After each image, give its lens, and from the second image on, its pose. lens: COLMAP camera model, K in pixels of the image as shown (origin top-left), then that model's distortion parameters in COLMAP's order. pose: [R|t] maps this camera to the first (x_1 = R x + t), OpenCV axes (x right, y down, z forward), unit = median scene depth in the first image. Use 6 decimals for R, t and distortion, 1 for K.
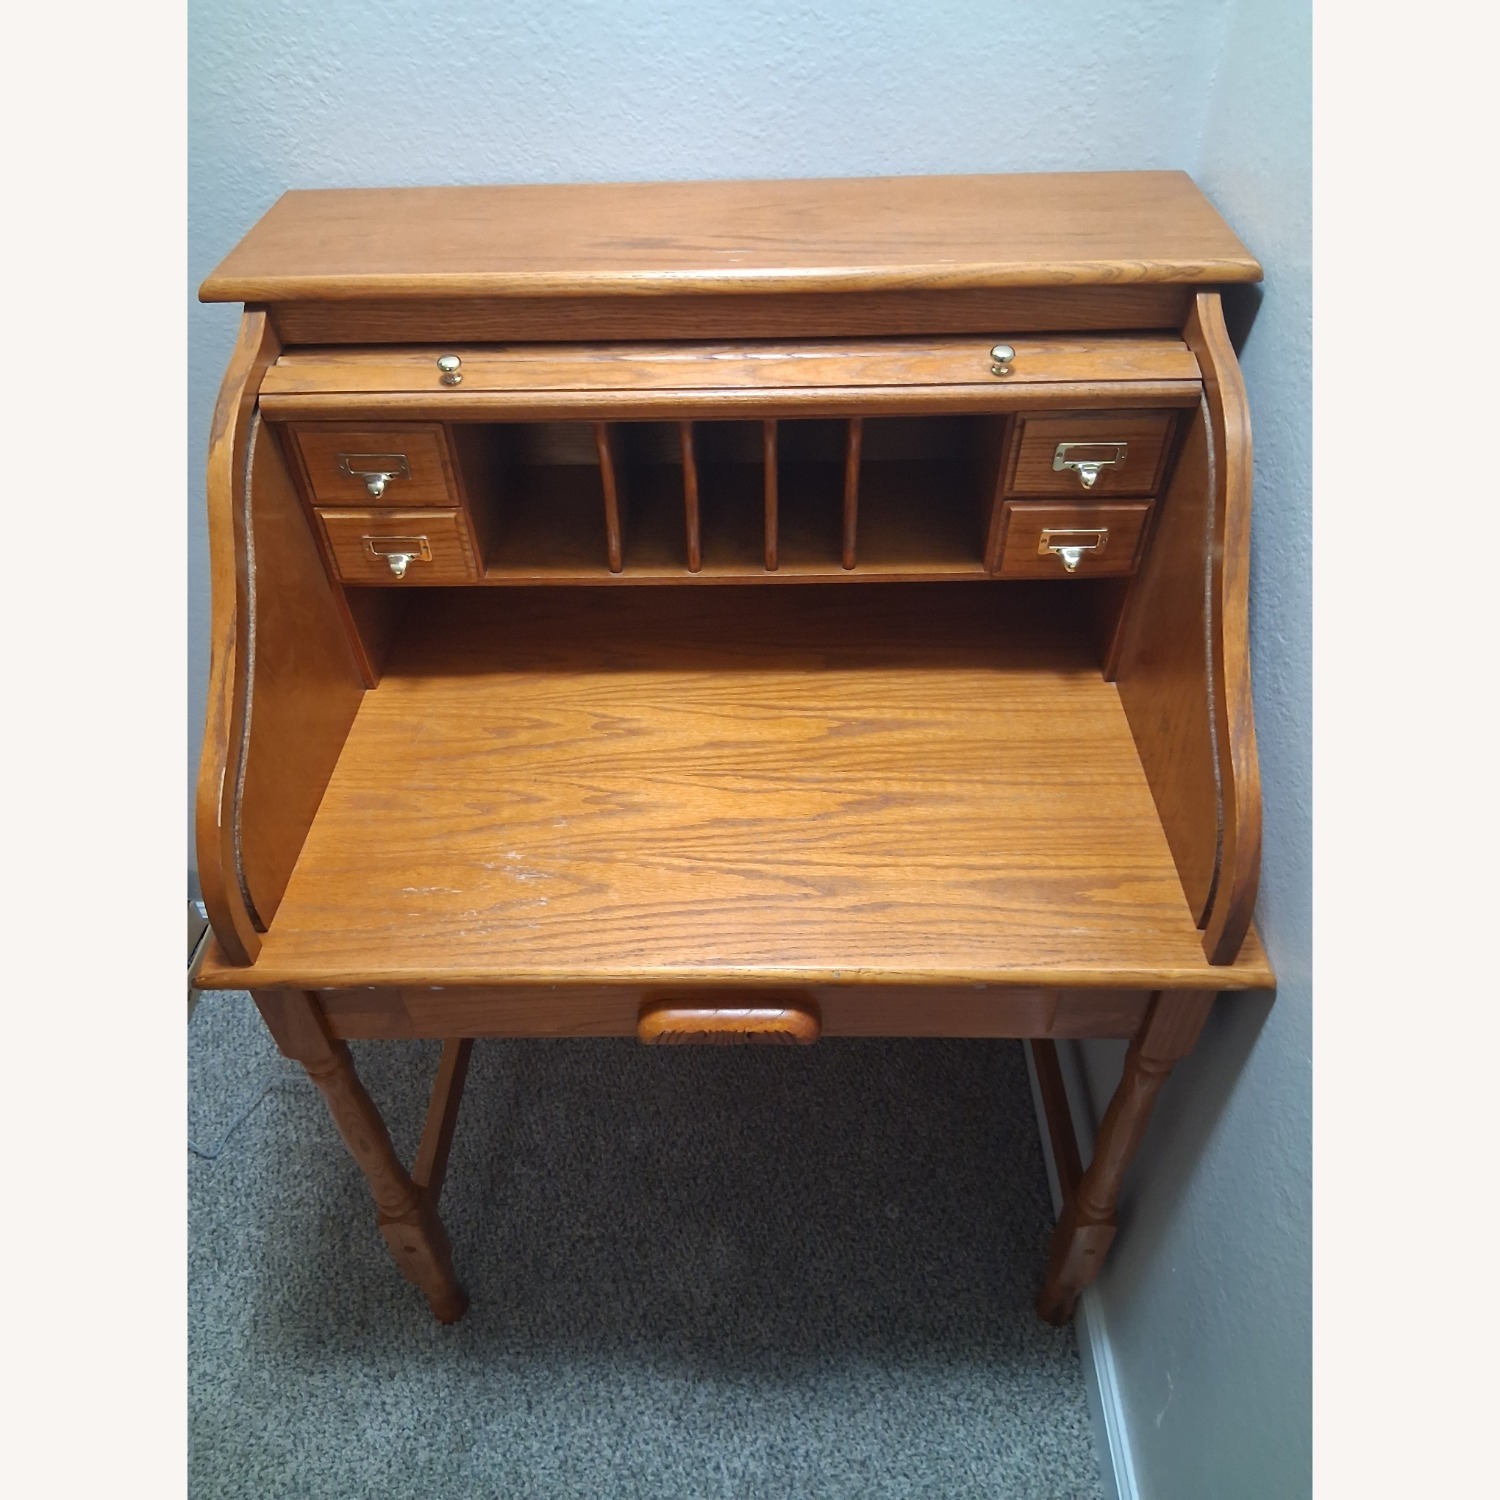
lens RADIAL K [[1174.7, 0, 725.5], [0, 1174.7, 775.0], [0, 0, 1]] dist [0.065348, -0.120185]
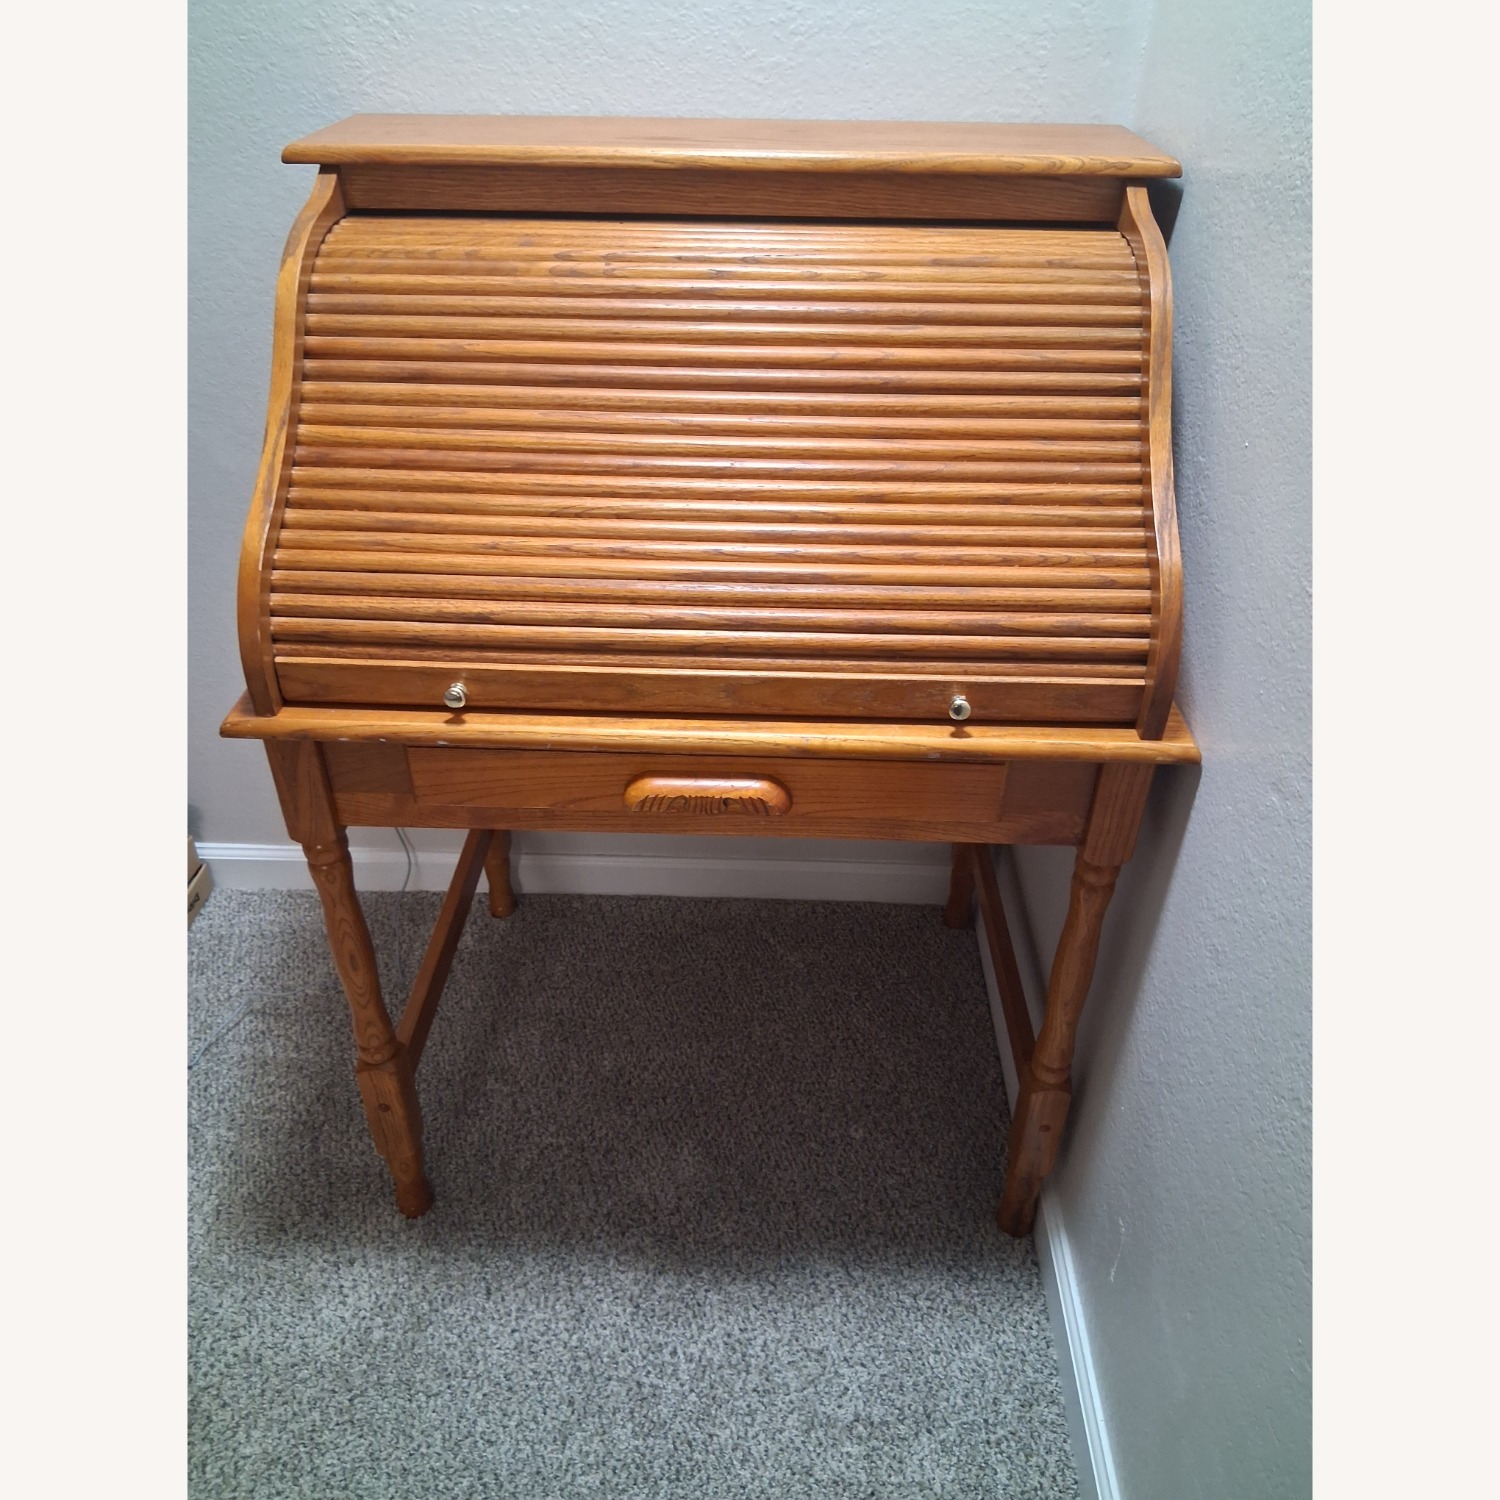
lens RADIAL K [[1174.7, 0, 726.1], [0, 1174.7, 774.4], [0, 0, 1]] dist [0.065348, -0.120185]
pose [[0.999093, 0.041674, 0.008726, 0.009204], [-0.039998, 0.988891, -0.143161, 0.286407], [-0.014595, 0.142682, 0.989661, -0.063212]]
